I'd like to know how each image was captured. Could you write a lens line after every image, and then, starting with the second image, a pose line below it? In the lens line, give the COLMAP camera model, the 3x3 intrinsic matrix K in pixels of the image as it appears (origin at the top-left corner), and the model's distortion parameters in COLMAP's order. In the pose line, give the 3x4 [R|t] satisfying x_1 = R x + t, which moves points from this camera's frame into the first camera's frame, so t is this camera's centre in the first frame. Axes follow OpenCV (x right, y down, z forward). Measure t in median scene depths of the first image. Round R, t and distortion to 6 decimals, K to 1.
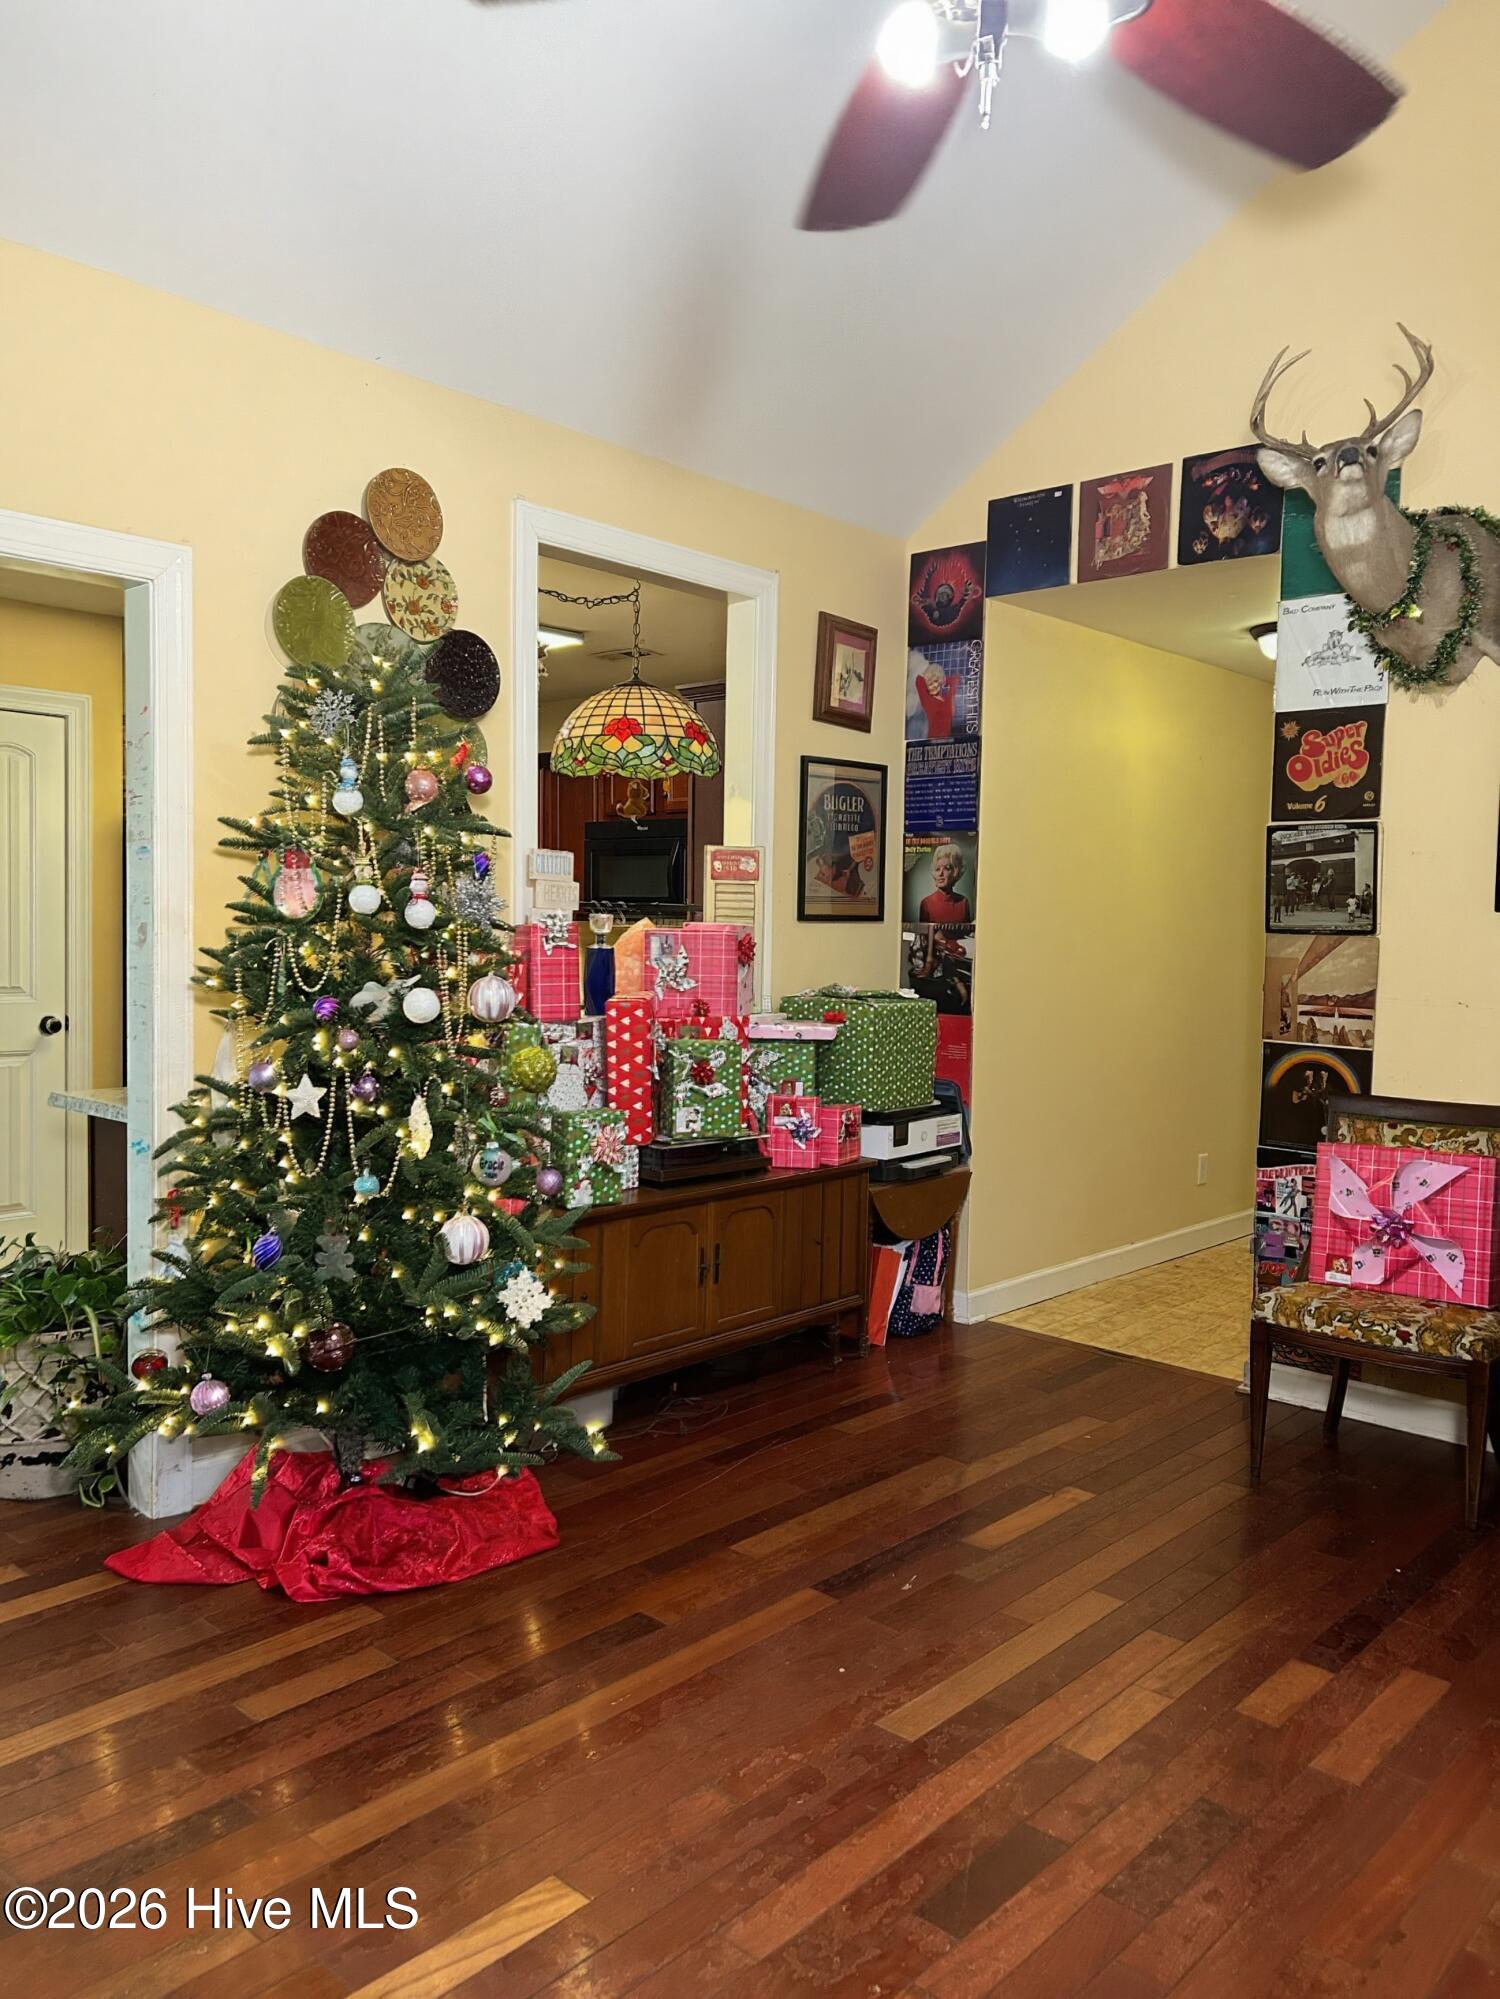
lens RADIAL K [[1499.8, 0, 740.6], [0, 1499.8, 1003.1], [0, 0, 1]] dist [0.039555, -0.041886]
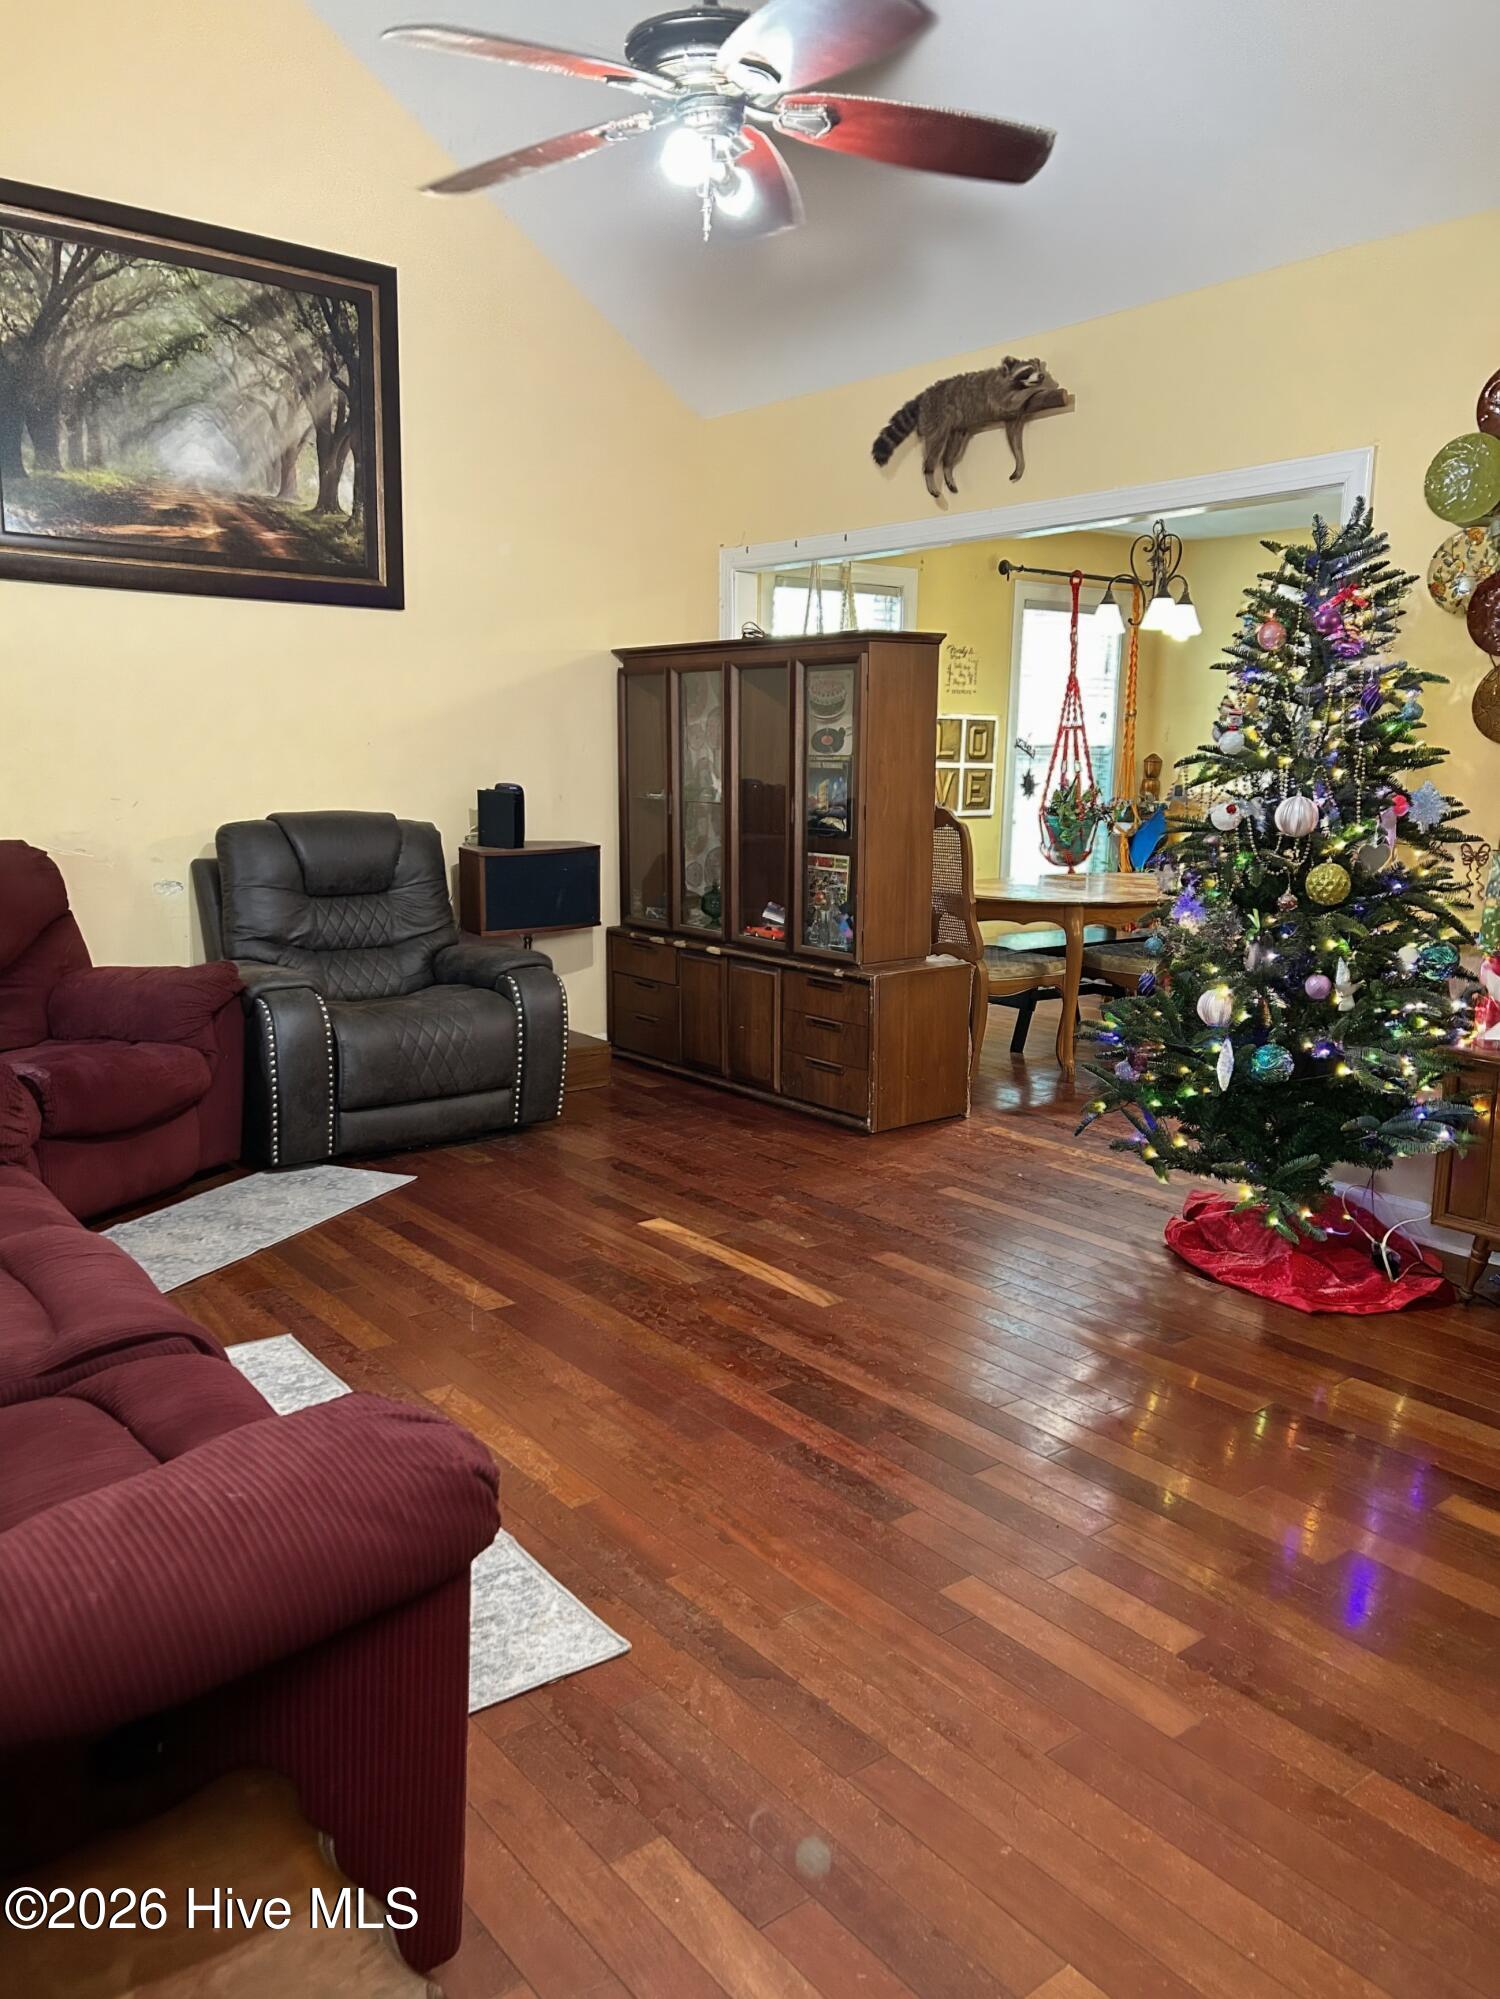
lens RADIAL K [[1499.8, 0, 741.6], [0, 1499.8, 1005.3], [0, 0, 1]] dist [0.039555, -0.041886]
pose [[-0.166791, 0.147241, -0.974936, 0.893552], [-0.066400, 0.984865, 0.160100, -0.013992], [0.983754, 0.091439, -0.154490, 0.653978]]
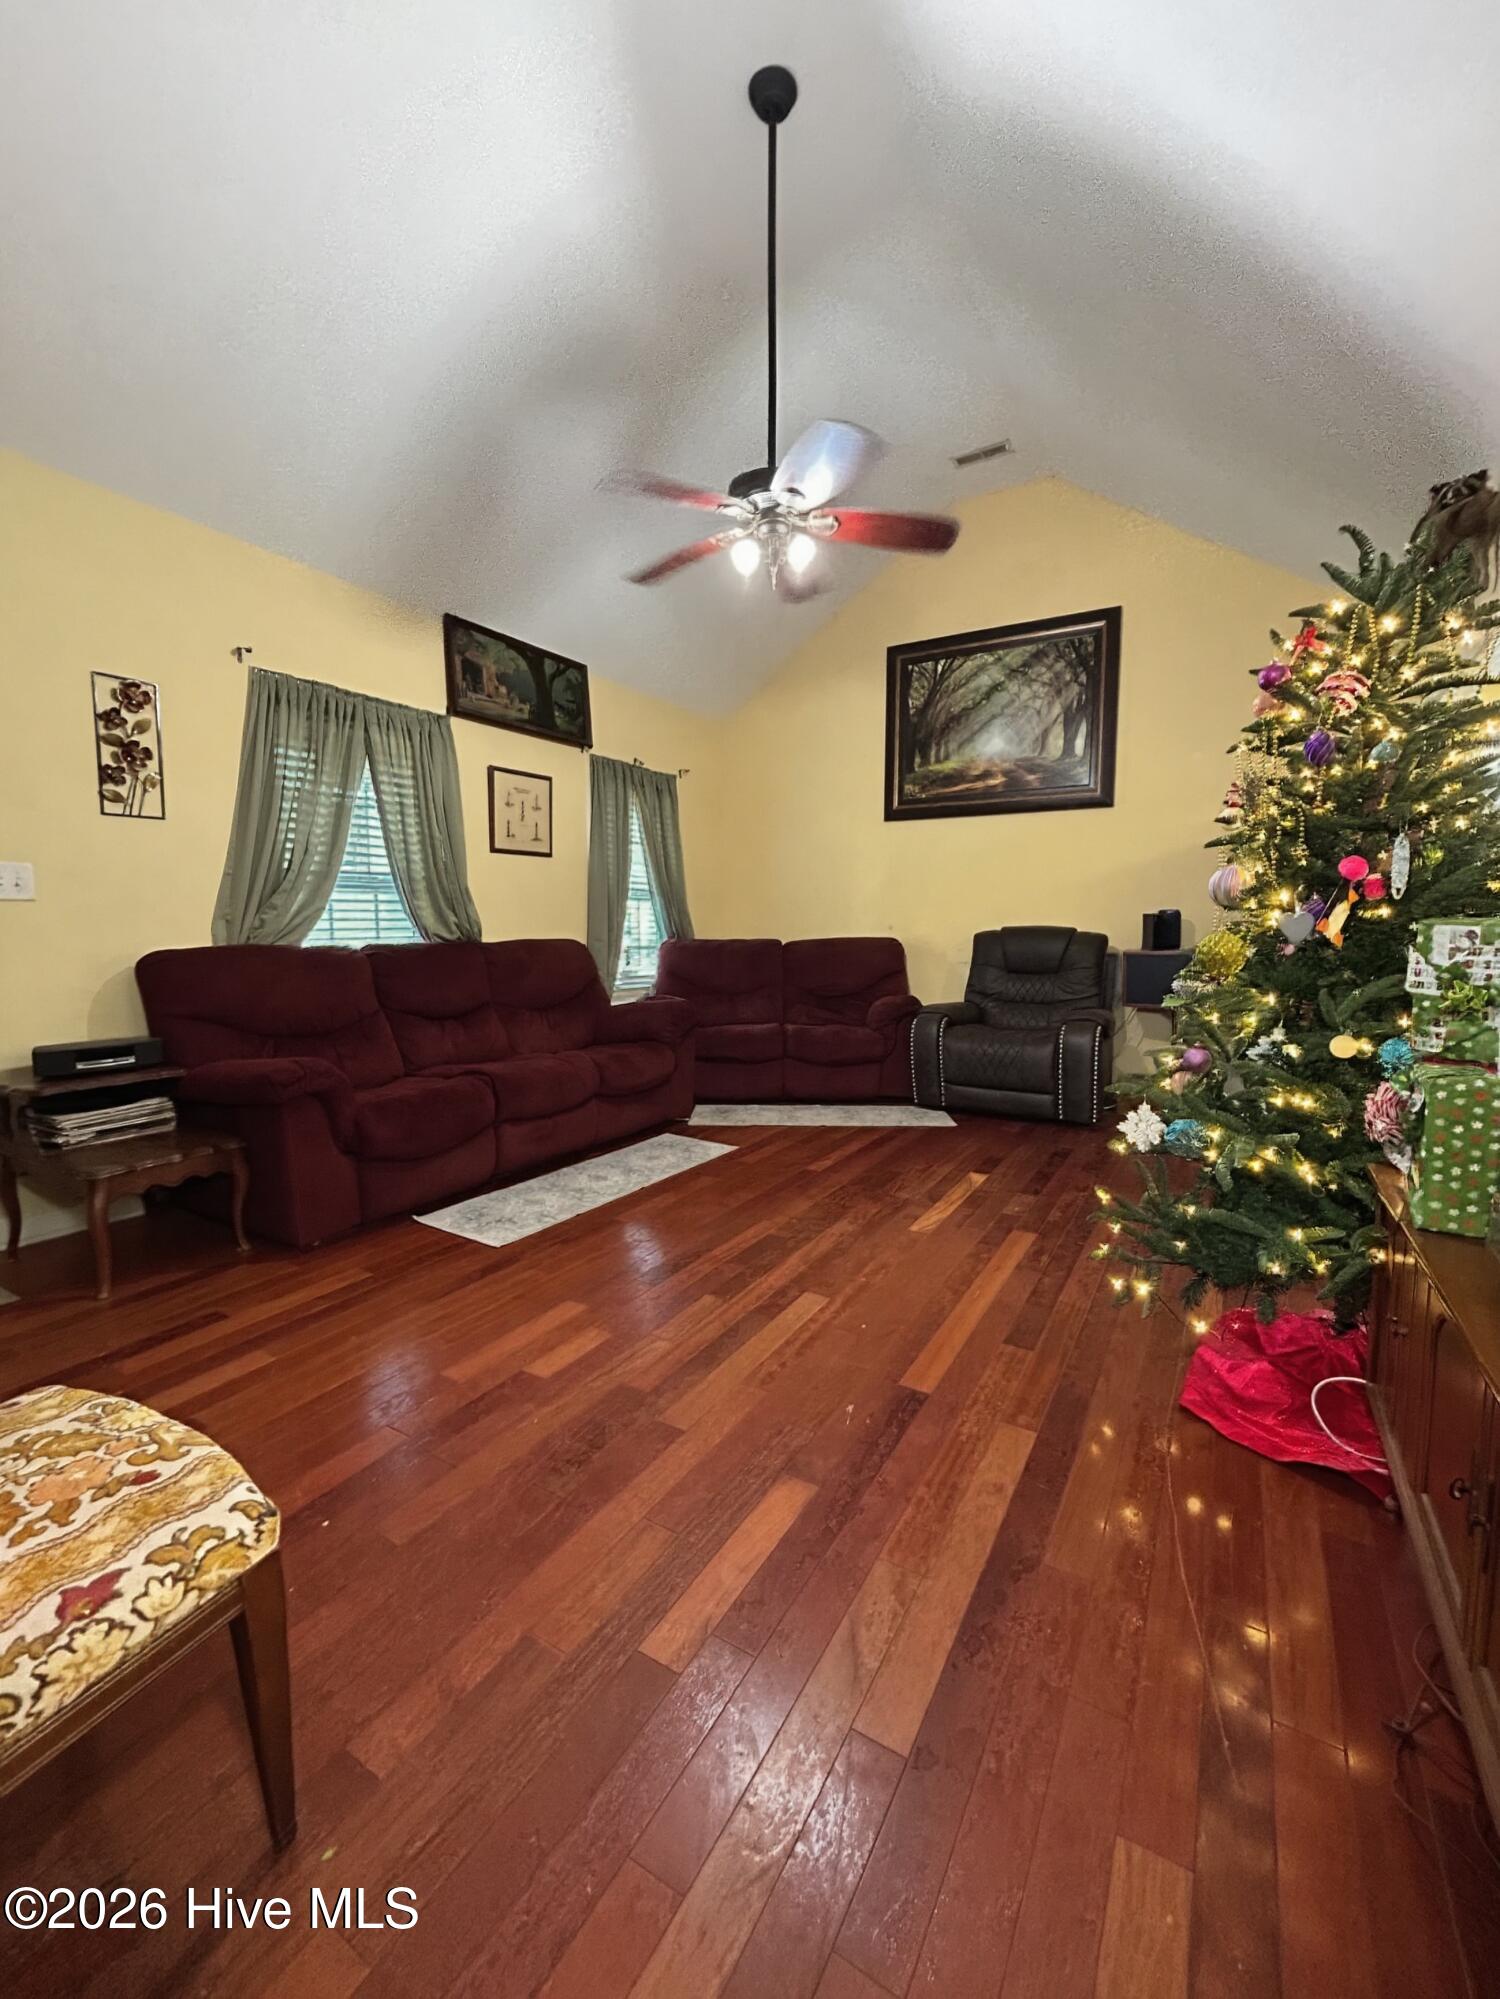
lens RADIAL K [[807.4, 0, 750.7], [0, 807.4, 1000.6], [0, 0, 1]] dist [-0.008655, 0.000578]
pose [[-0.980243, 0.000113, -0.197796, 0.253162], [-0.028525, 0.989466, 0.141927, 0.005822], [0.195728, 0.144765, -0.969914, 1.282150]]
